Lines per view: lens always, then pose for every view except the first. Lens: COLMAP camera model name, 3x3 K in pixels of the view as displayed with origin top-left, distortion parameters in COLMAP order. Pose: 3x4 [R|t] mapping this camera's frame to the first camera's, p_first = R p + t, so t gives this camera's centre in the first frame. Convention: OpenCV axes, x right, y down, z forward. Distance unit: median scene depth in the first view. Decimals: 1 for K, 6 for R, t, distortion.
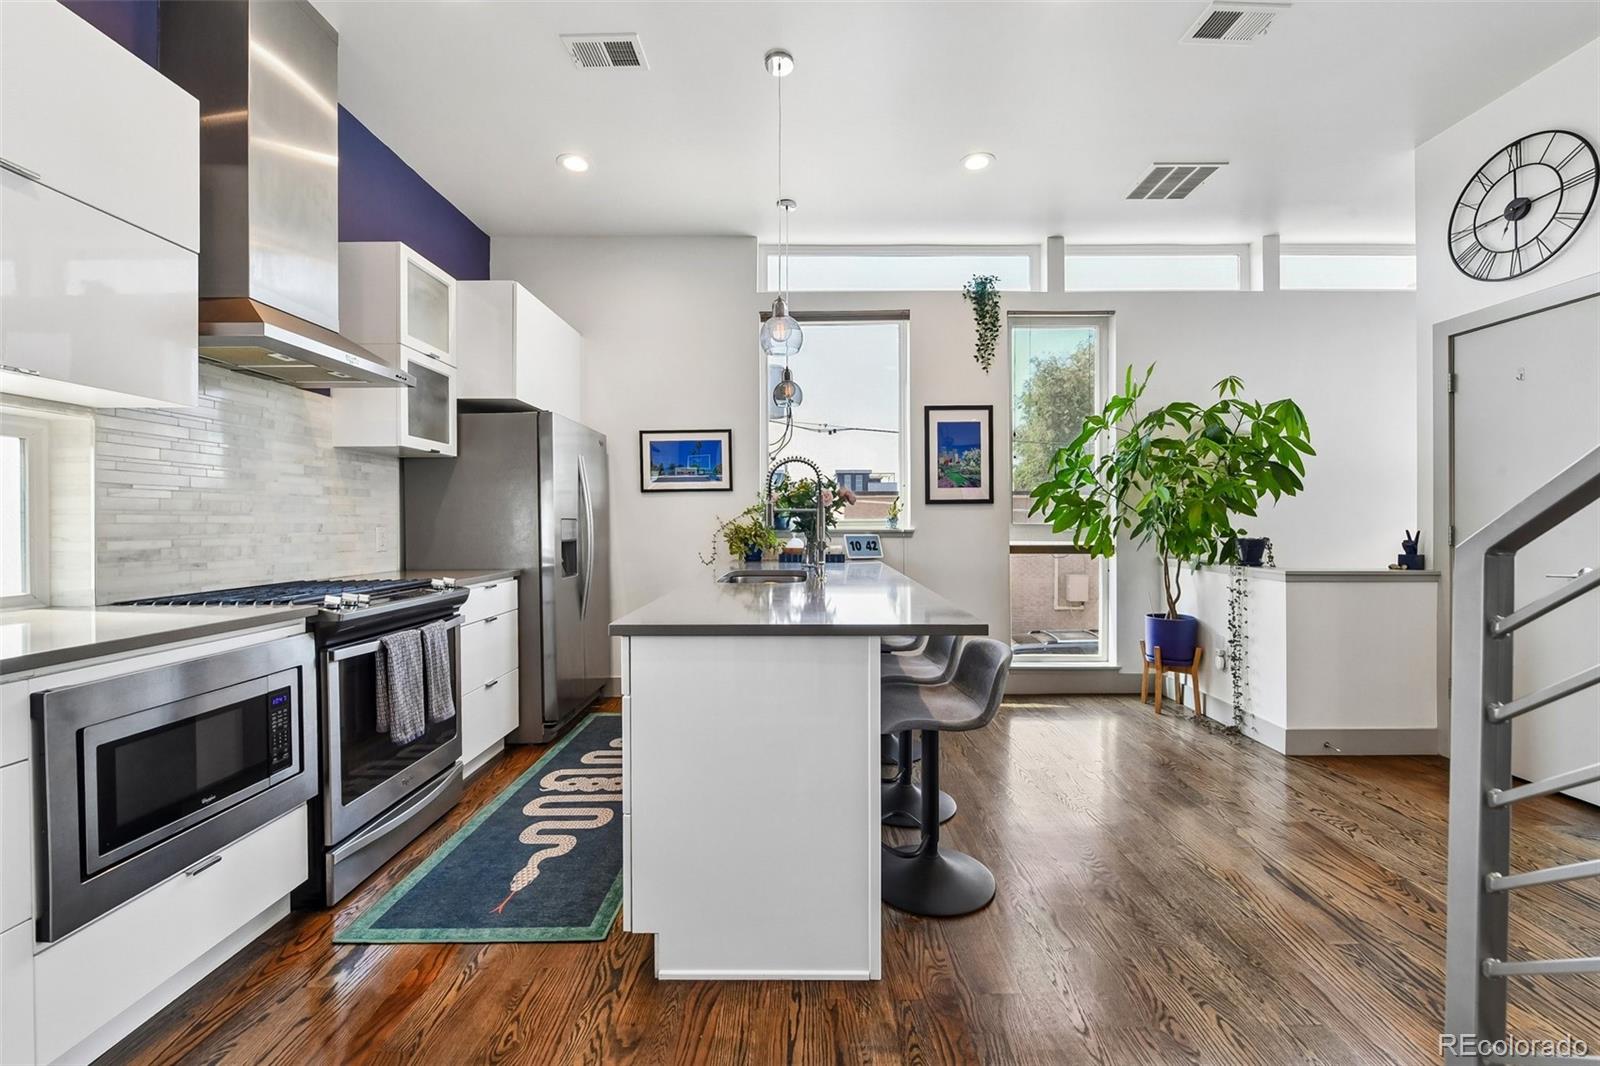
lens RADIAL K [[639.0, 0, 804.6], [0, 639.0, 519.3], [0, 0, 1]] dist [-0.000023, -0.003167]
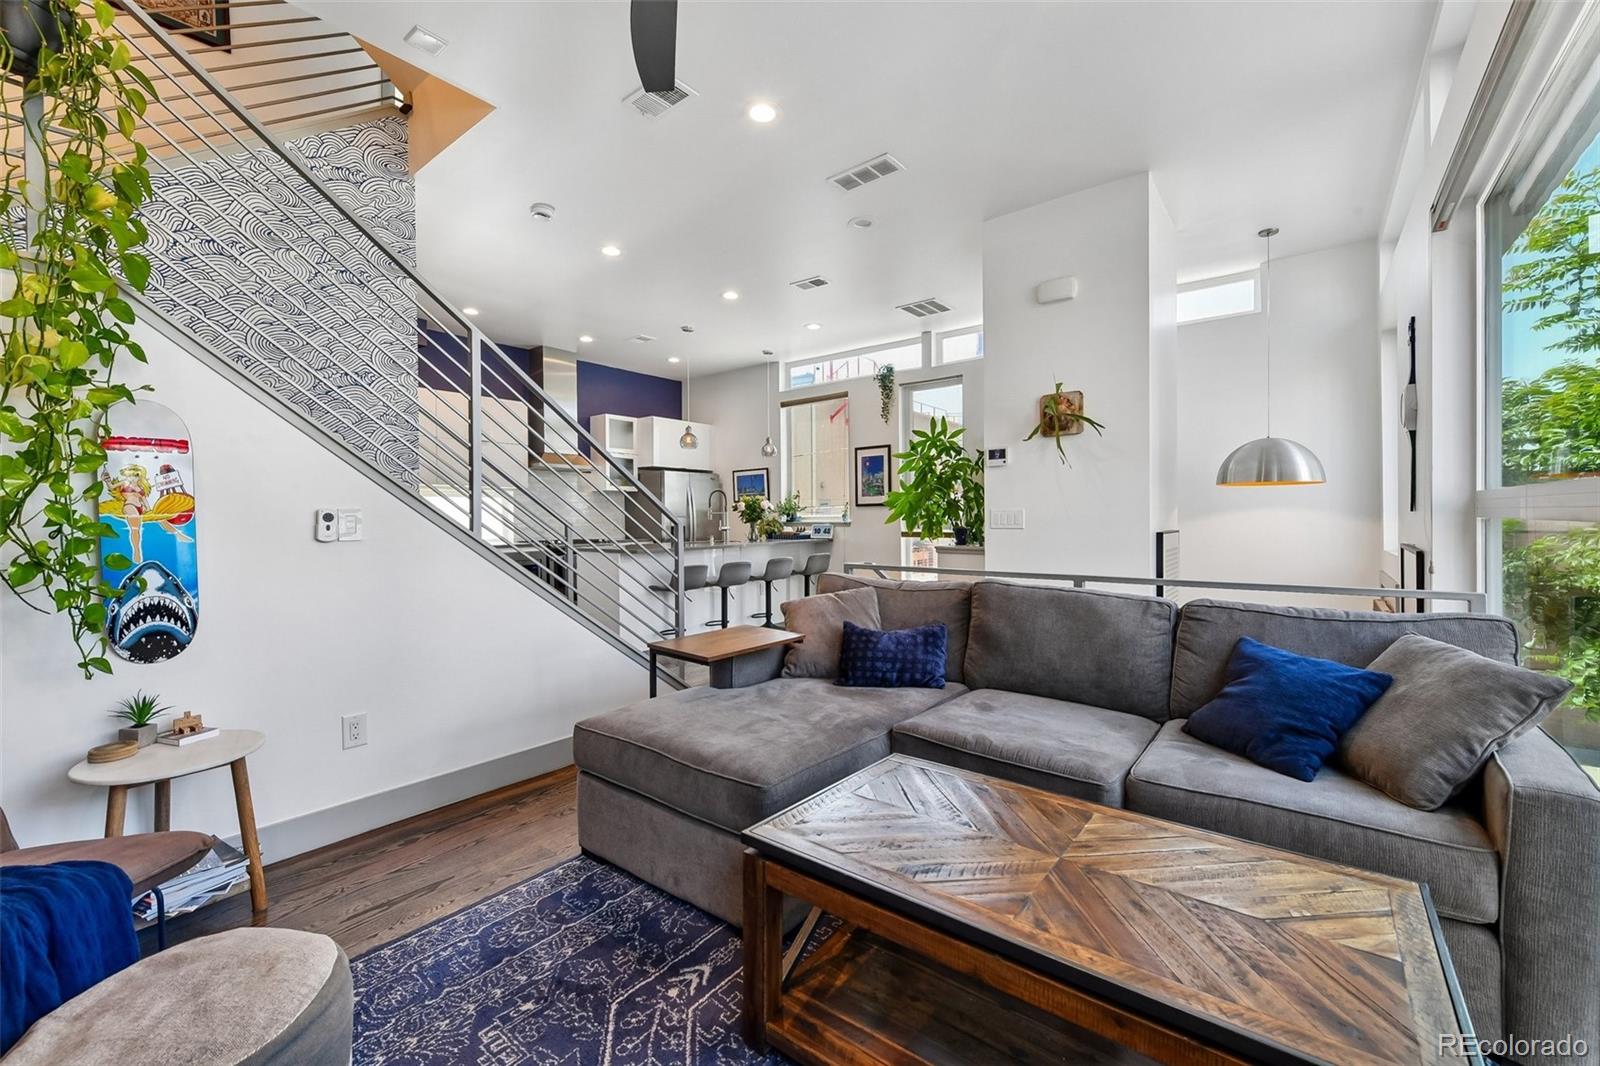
lens RADIAL K [[645.8, 0, 811.1], [0, 645.8, 520.9], [0, 0, 1]] dist [0.000566, -0.003107]
pose [[0.790710, 0.000822, -0.612190, 1.201804], [0.008326, 0.999892, 0.012097, -0.008264], [0.612134, -0.014662, 0.790618, -0.433871]]
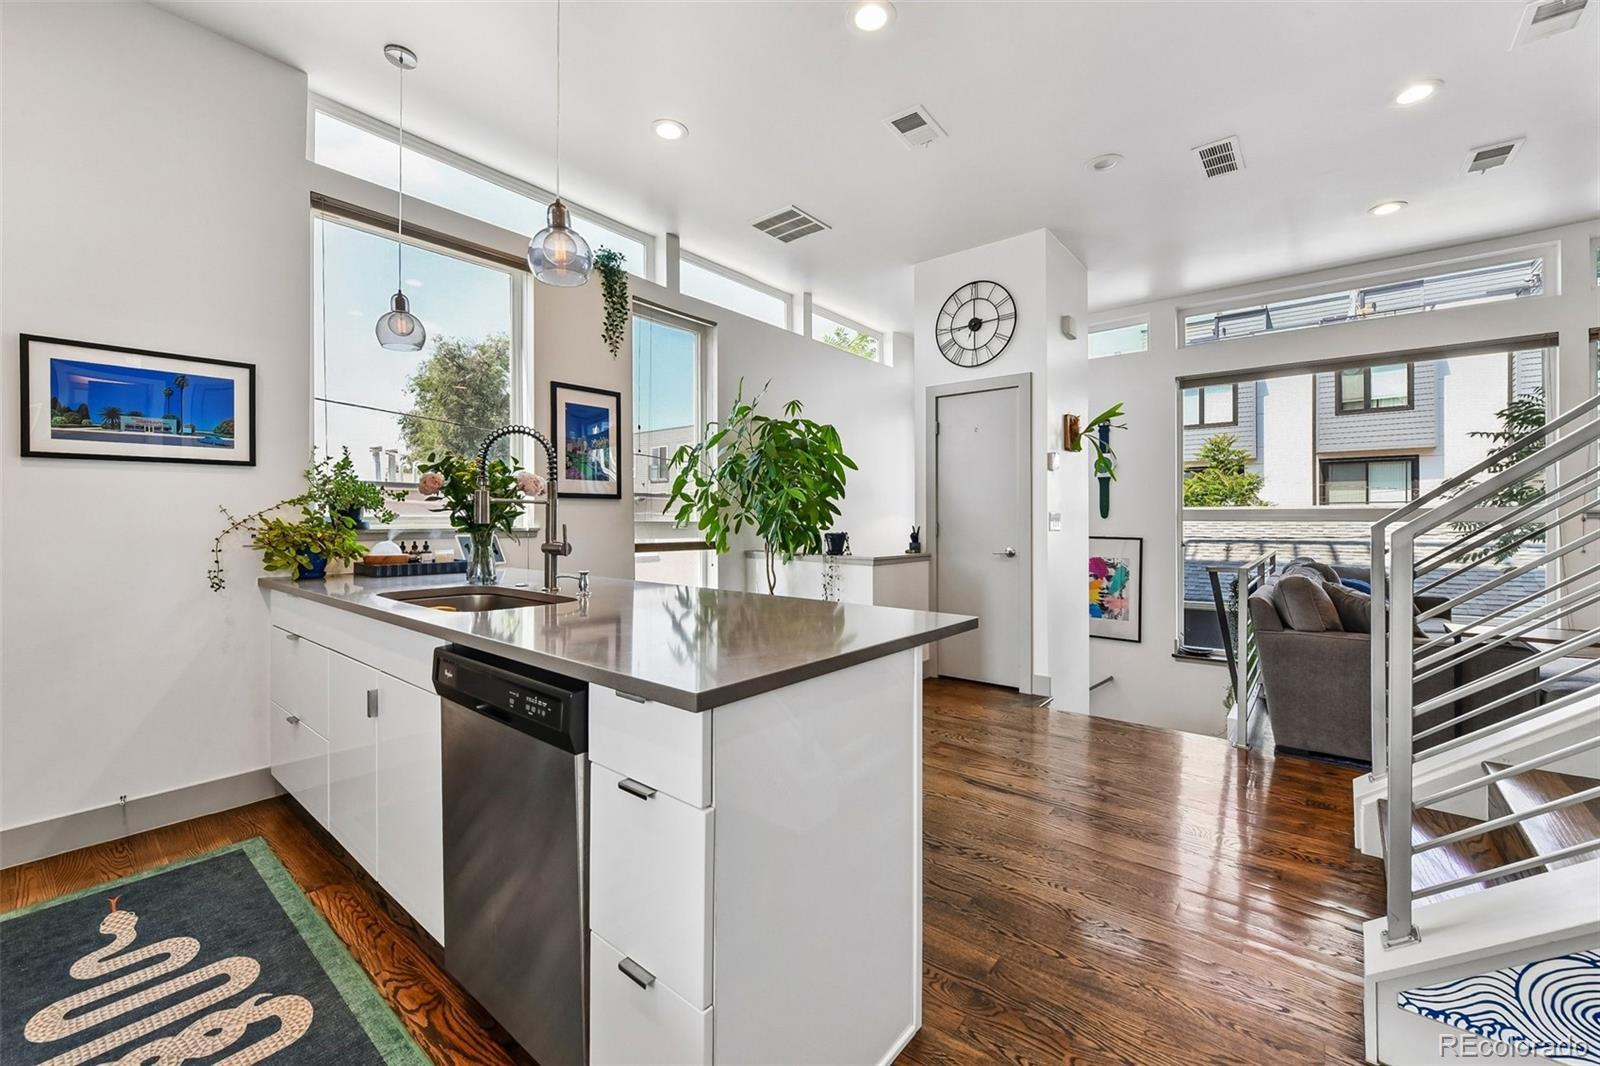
lens RADIAL K [[640.6, 0, 805.0], [0, 640.6, 514.9], [0, 0, 1]] dist [-0.001025, -0.002936]
pose [[0.627673, 0.009462, 0.778419, -0.274278], [-0.006820, 0.999955, -0.006656, 0.002846], [-0.778447, -0.001131, 0.627709, 0.222520]]
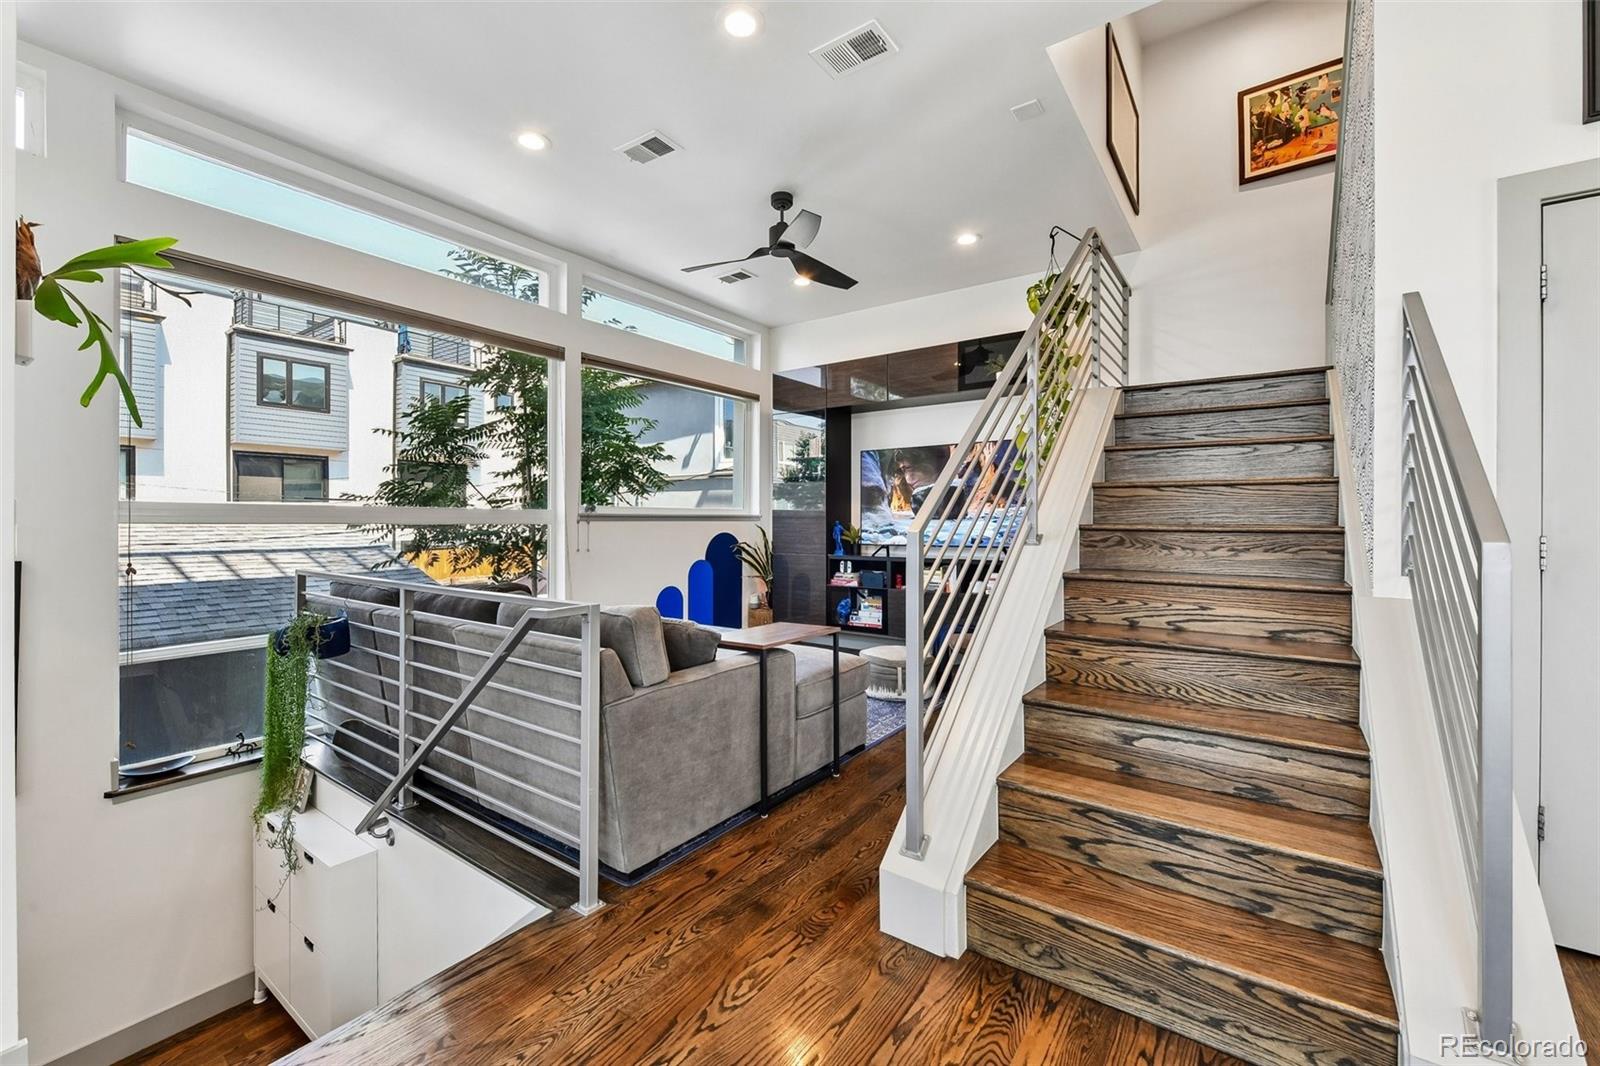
lens RADIAL K [[655.0, 0, 804.4], [0, 655.0, 521.6], [0, 0, 1]] dist [-0.002117, -0.000732]
pose [[-0.814534, 0.001404, 0.580114, 0.286619], [-0.003349, 0.999969, -0.007123, 0.002950], [-0.580106, -0.007745, -0.814504, 0.601421]]
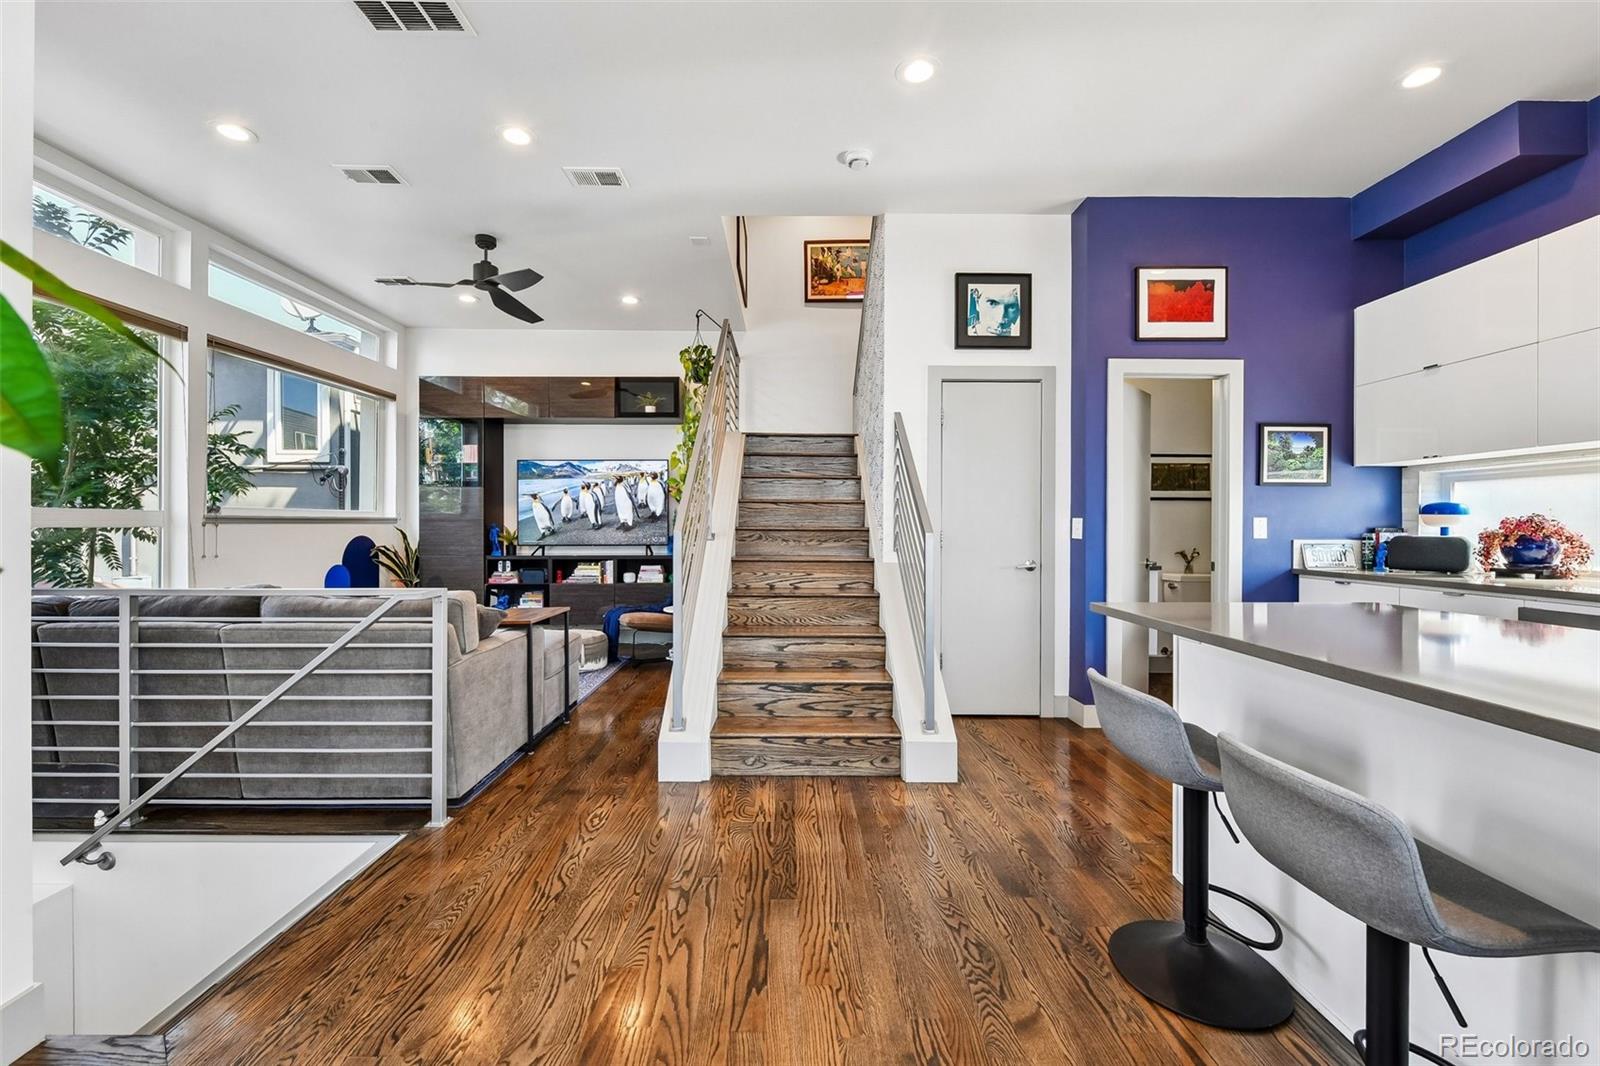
lens RADIAL K [[651.9, 0, 801.0], [0, 651.9, 524.8], [0, 0, 1]] dist [-0.001342, -0.000630]
pose [[-0.999856, 0.000518, -0.016939, 0.362565], [0.000641, 0.999974, -0.007235, 0.004918], [0.016935, -0.007245, -0.999830, 0.925763]]
